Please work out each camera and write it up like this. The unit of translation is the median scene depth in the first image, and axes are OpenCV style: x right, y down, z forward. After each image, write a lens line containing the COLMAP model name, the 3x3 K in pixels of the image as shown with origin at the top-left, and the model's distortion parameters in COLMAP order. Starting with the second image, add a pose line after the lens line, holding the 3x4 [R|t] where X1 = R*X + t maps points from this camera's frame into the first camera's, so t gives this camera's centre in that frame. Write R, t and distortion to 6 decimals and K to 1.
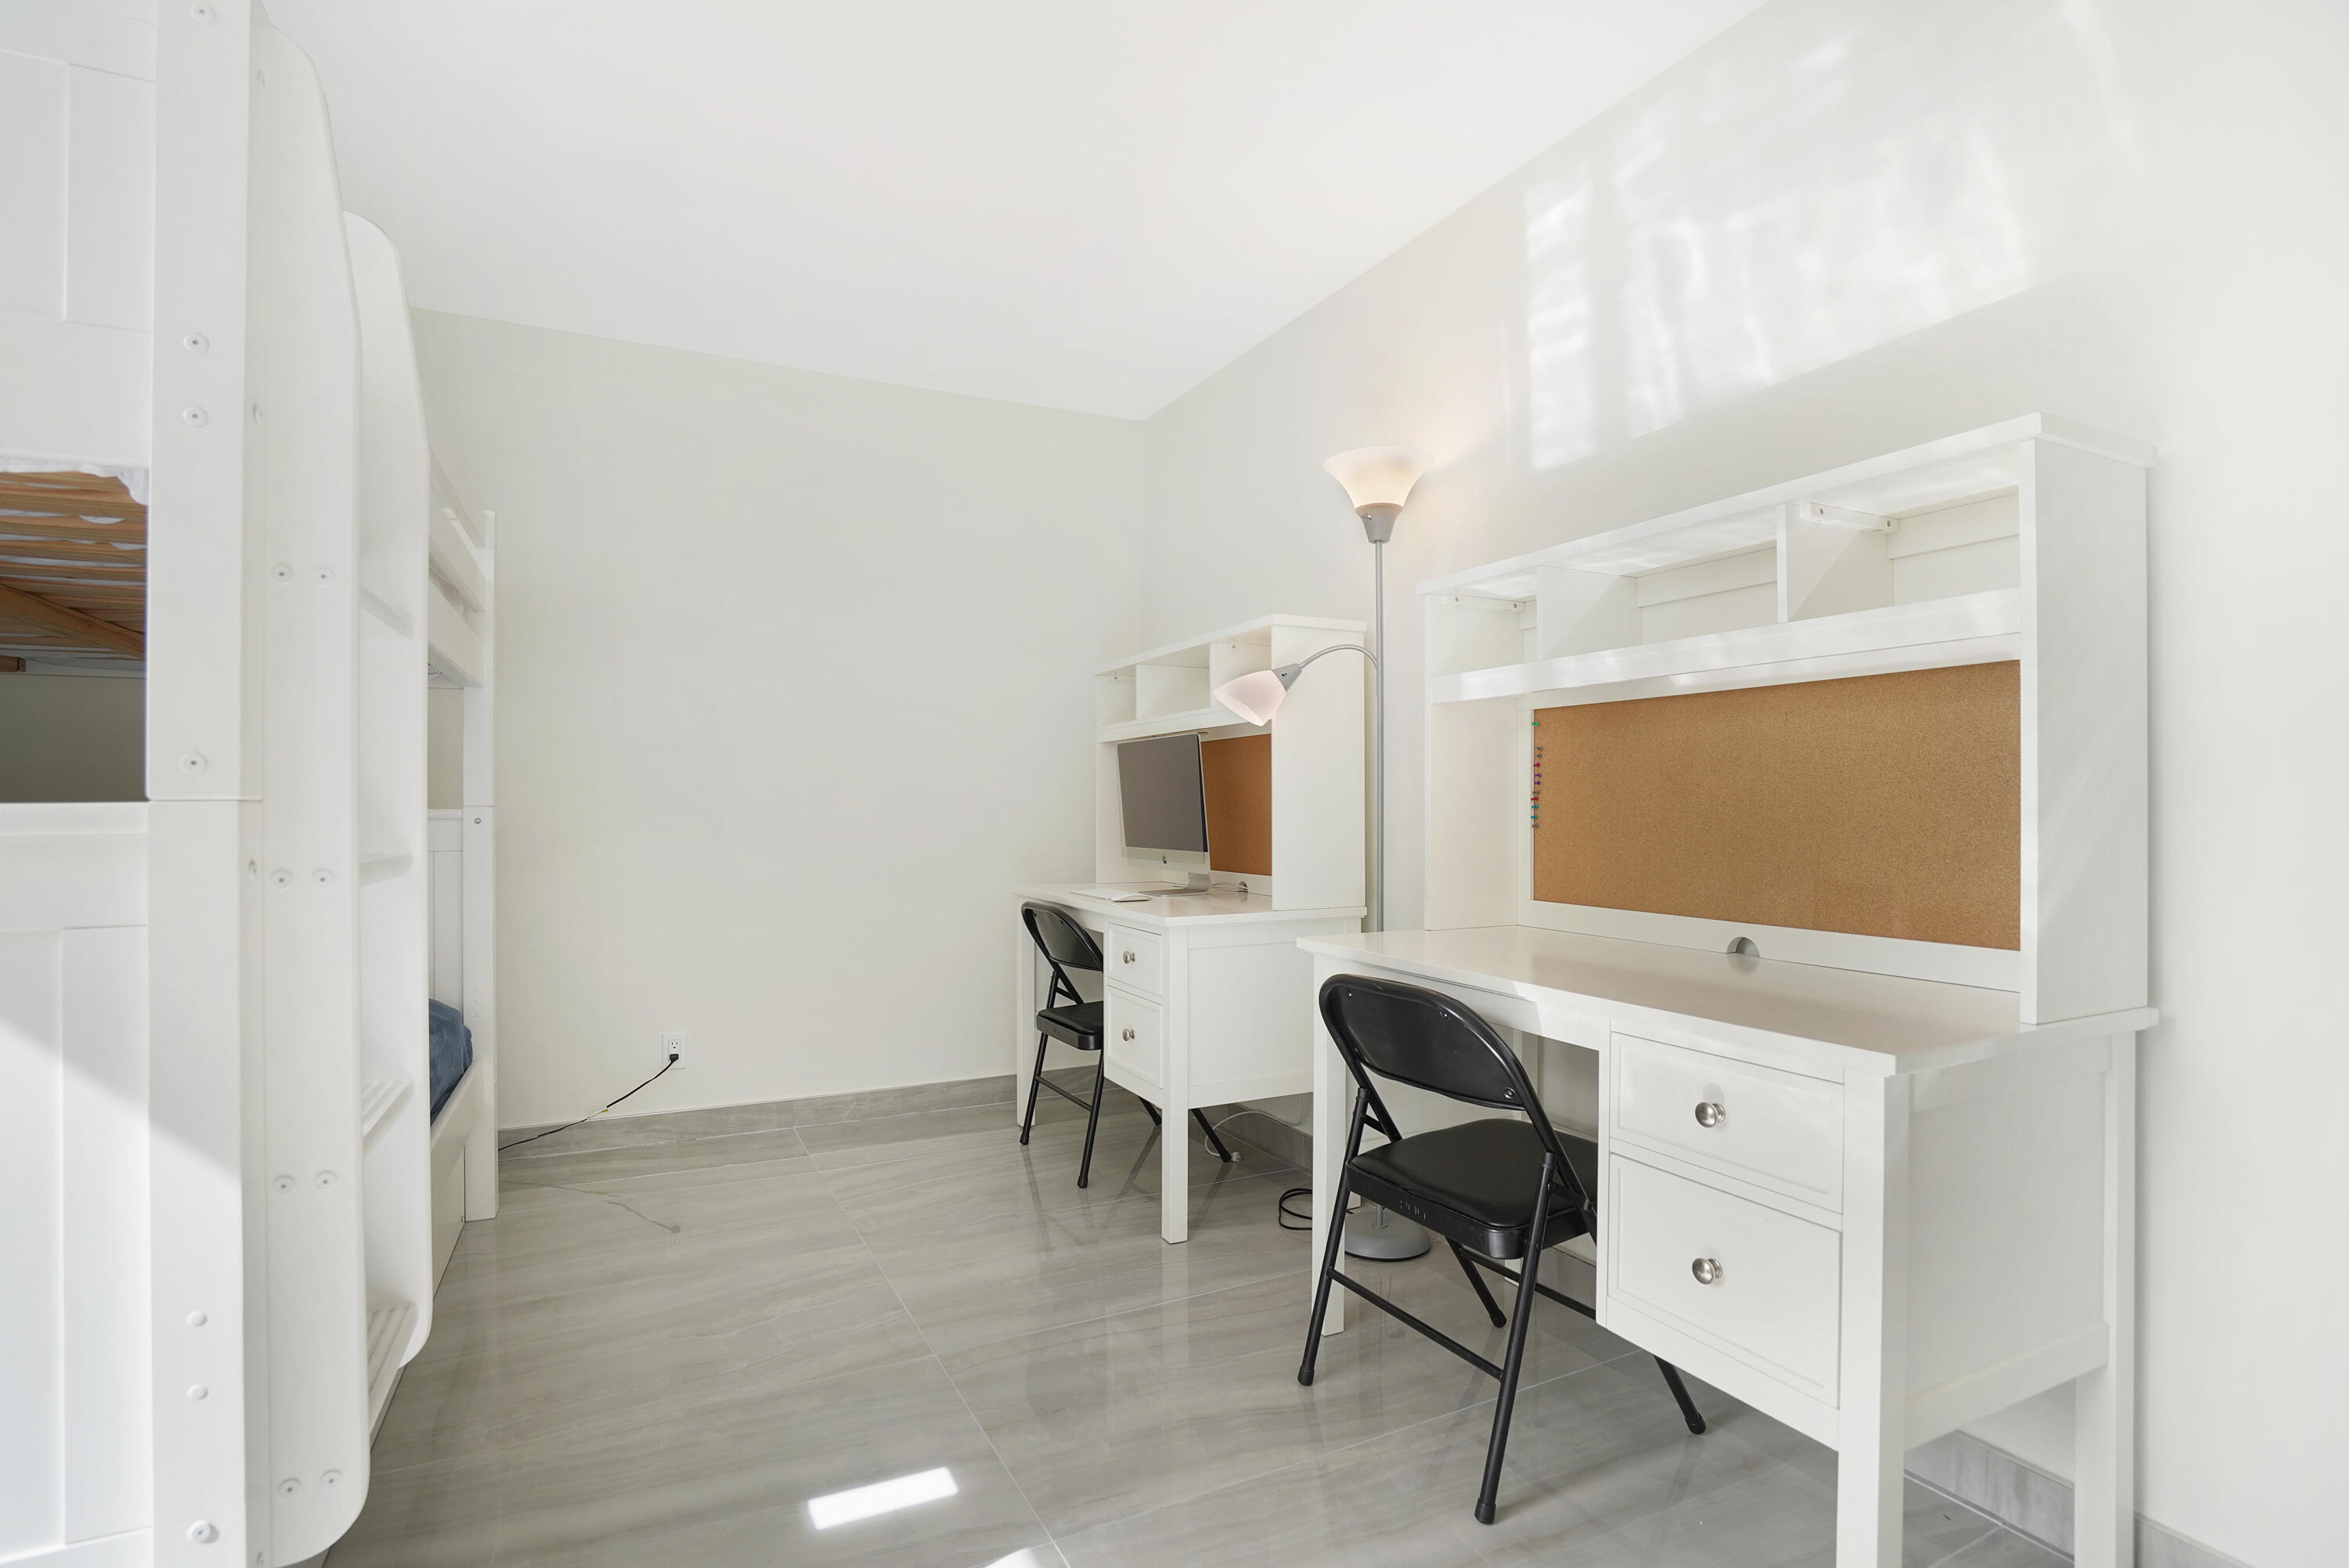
lens RADIAL K [[1112.5, 0, 1174.7], [0, 1112.5, 790.1], [0, 0, 1]] dist [-0.050025, 0.014868]
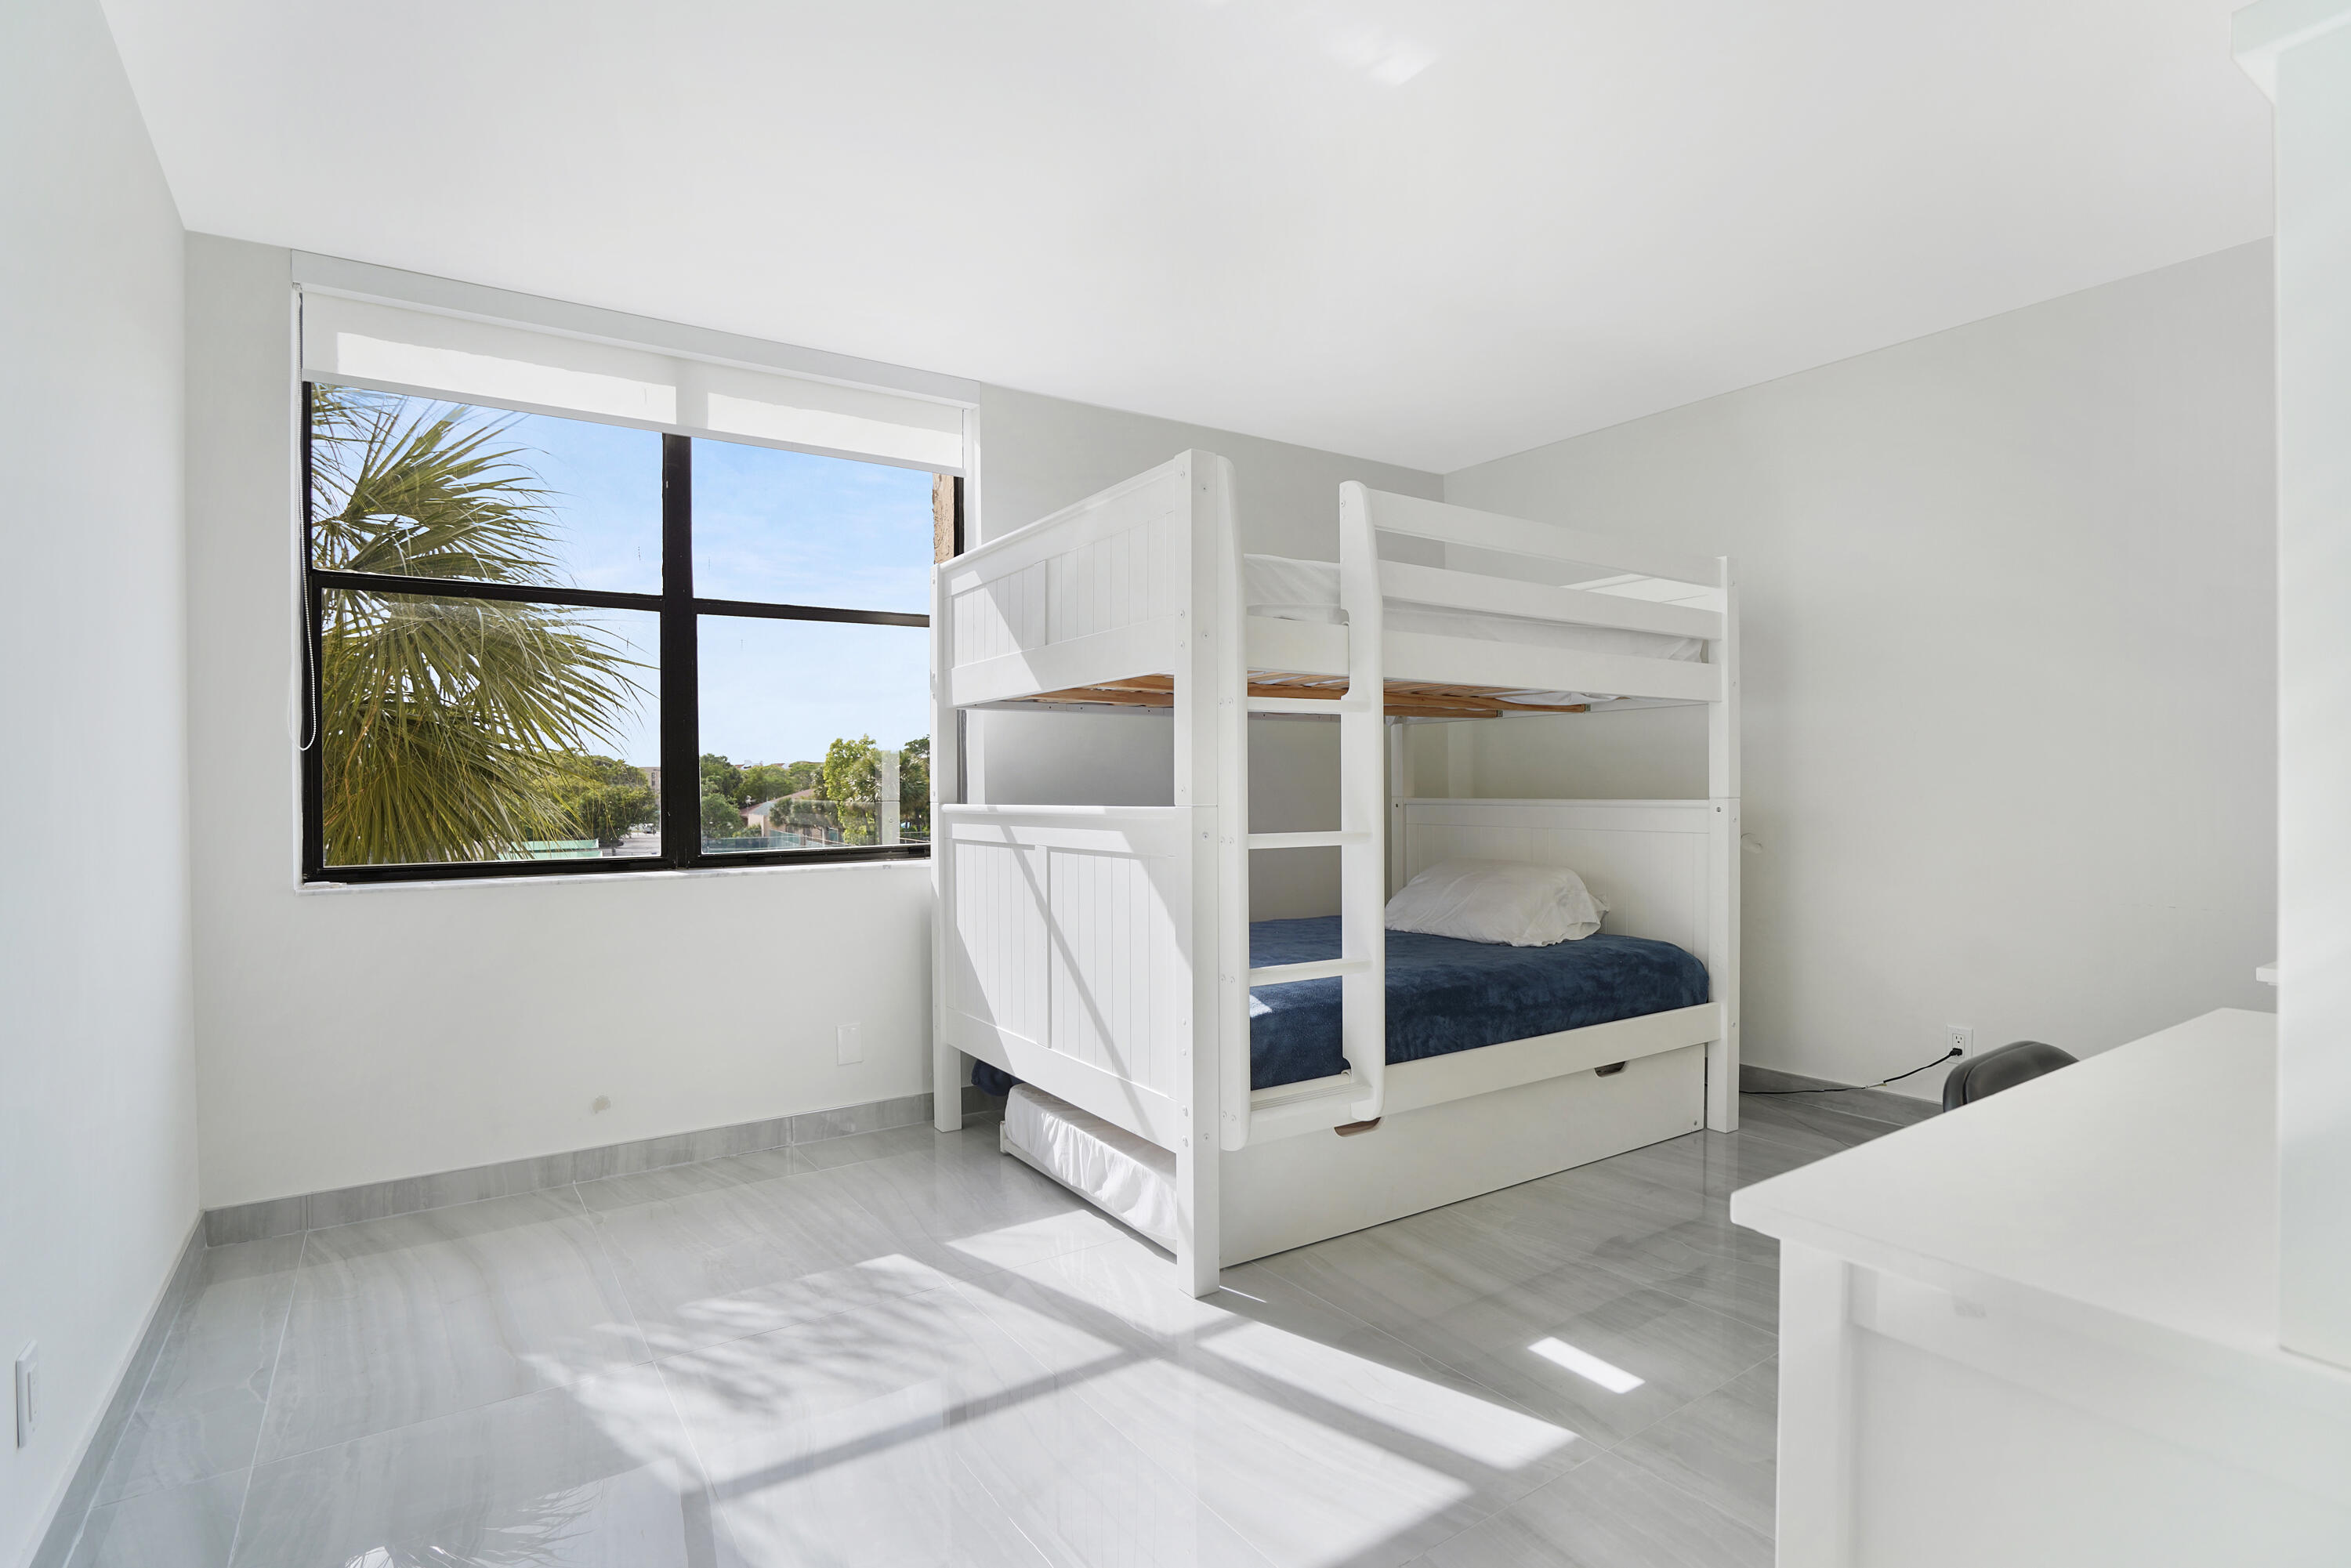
lens RADIAL K [[1113.6, 0, 1169.0], [0, 1113.6, 789.1], [0, 0, 1]] dist [-0.050025, 0.014868]
pose [[0.135437, -0.000471, -0.990786, 0.516177], [0.019203, 0.999813, 0.002149, -0.010255], [0.990600, -0.019317, 0.135420, 0.214331]]
